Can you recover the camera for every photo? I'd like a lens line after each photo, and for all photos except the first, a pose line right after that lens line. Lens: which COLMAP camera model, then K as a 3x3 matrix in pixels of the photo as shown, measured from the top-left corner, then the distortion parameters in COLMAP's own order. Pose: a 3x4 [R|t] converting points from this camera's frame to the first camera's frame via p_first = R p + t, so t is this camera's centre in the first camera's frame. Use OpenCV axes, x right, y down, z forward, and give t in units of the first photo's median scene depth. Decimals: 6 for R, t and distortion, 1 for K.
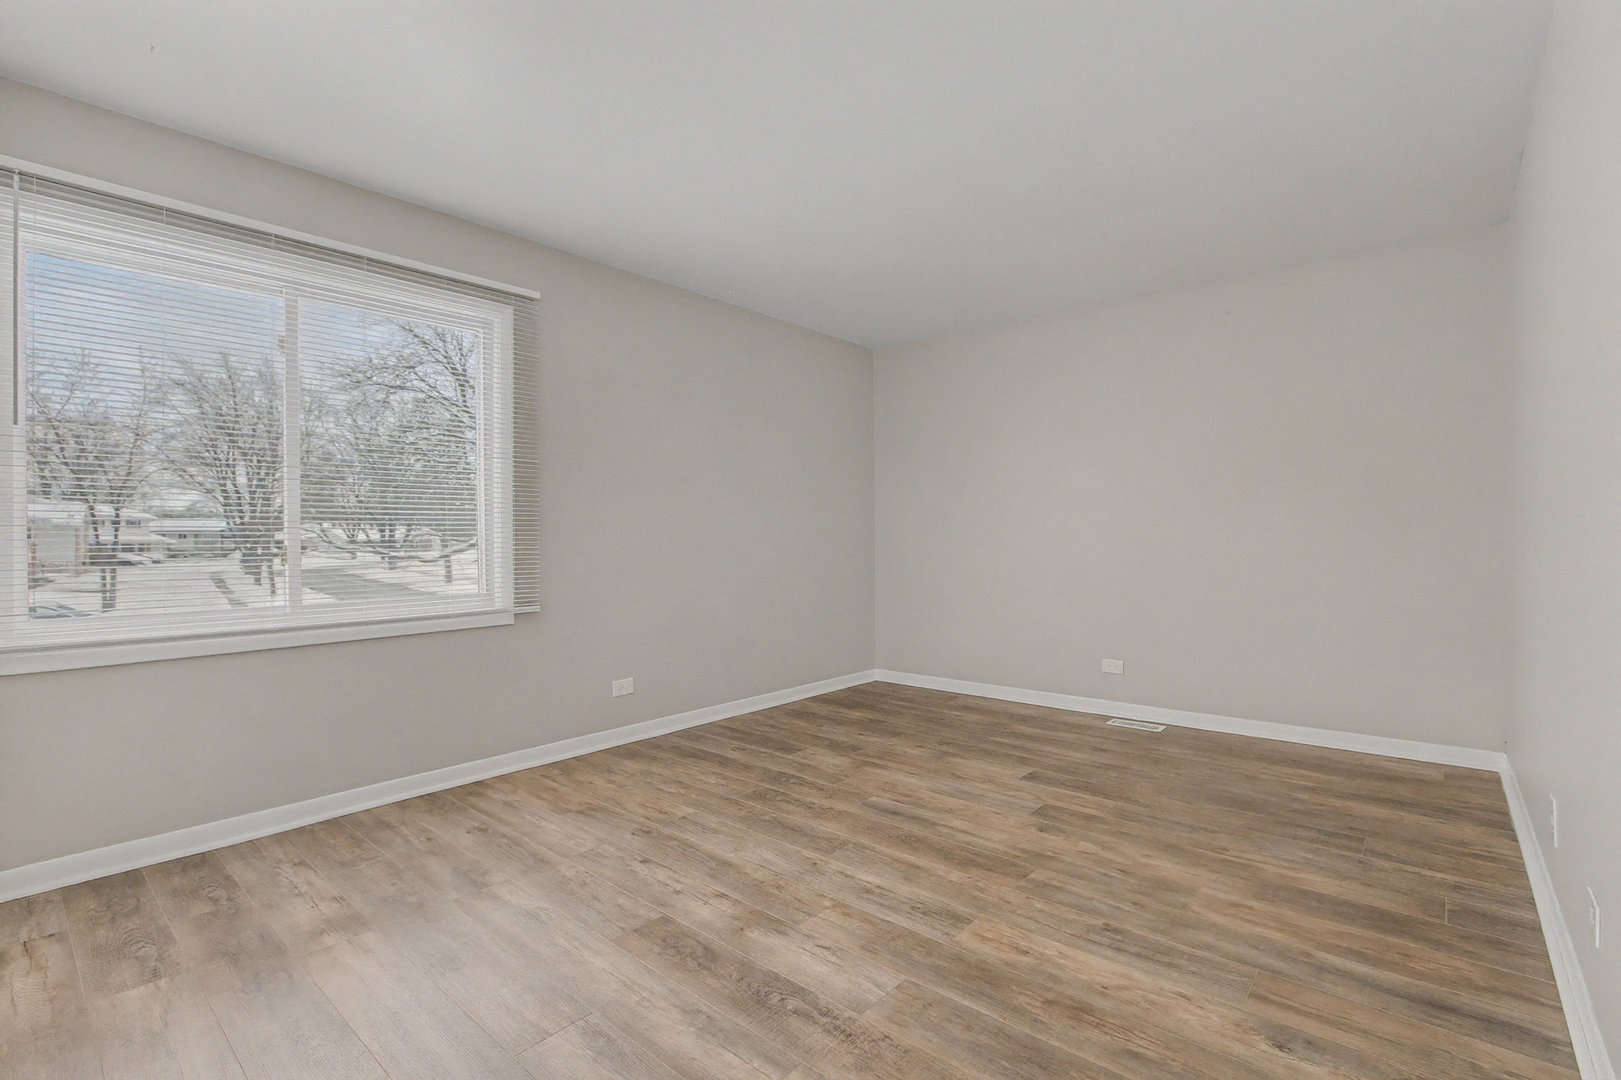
lens RADIAL K [[741.0, 0, 807.8], [0, 741.0, 536.7], [0, 0, 1]] dist [-0.023211, 0.005000]
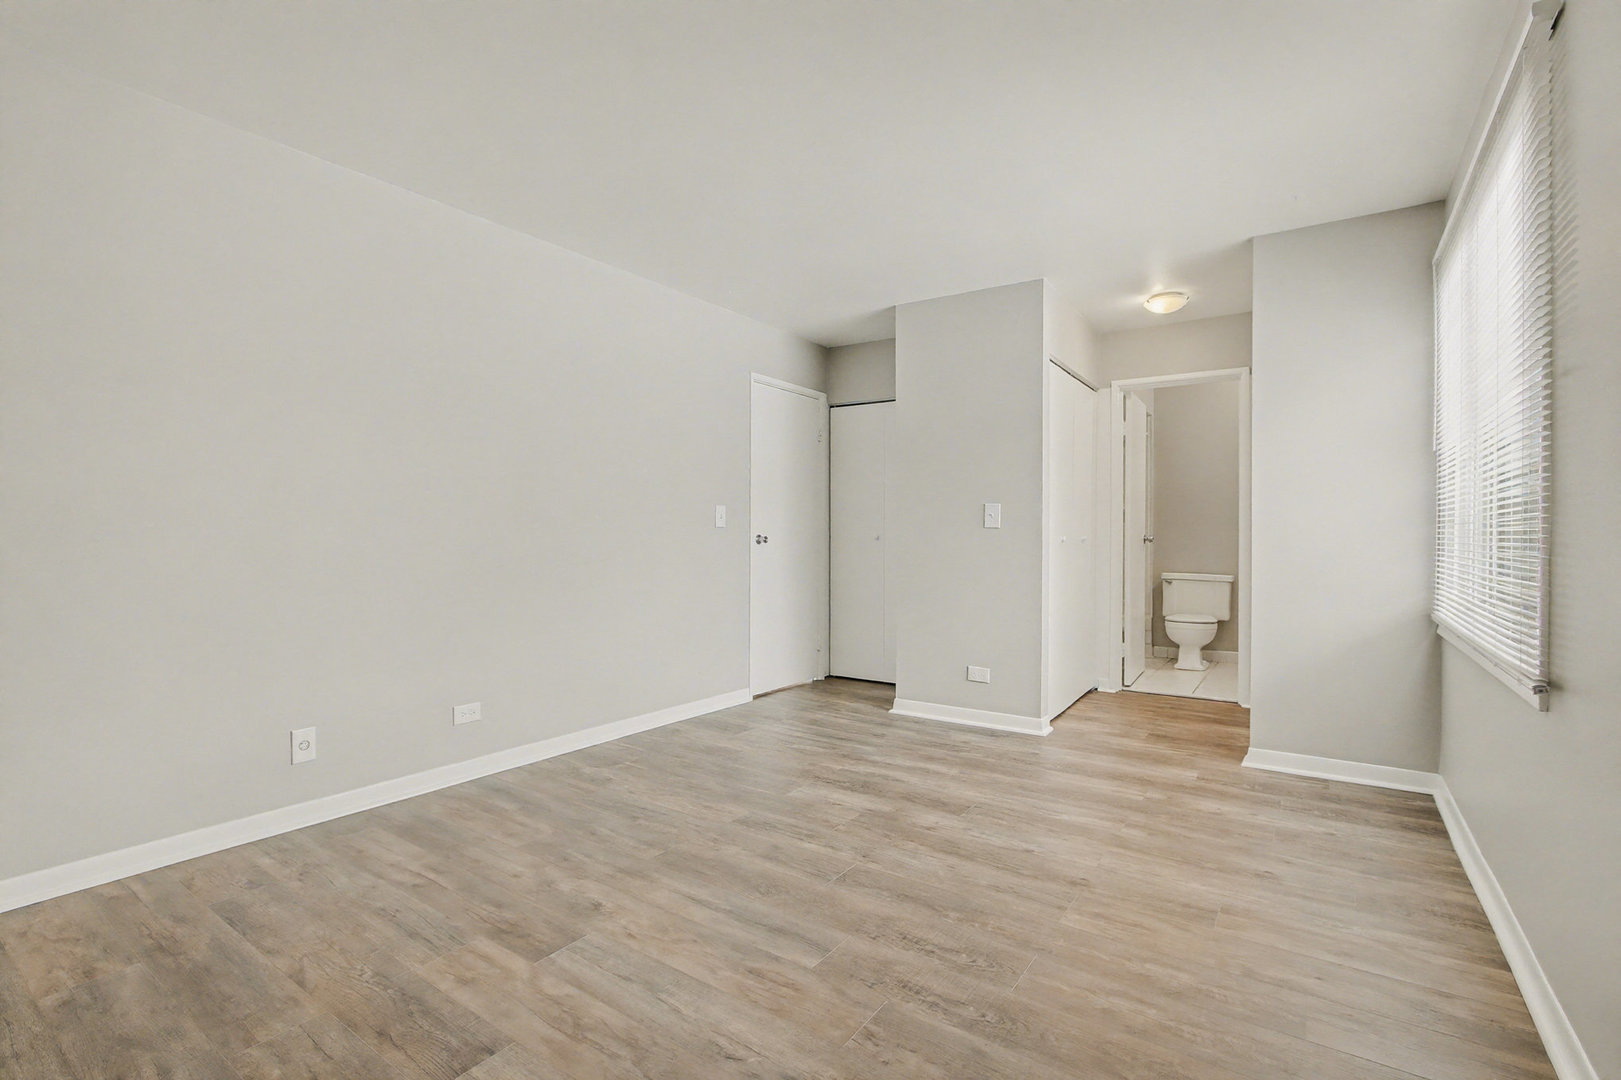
lens RADIAL K [[741.0, 0, 807.8], [0, 741.0, 536.7], [0, 0, 1]] dist [-0.023211, 0.005000]
pose [[-0.994377, 0.002999, -0.105856, 0.189694], [0.002790, 0.999994, 0.002122, 0.000090], [0.105862, 0.001815, -0.994379, 1.966818]]
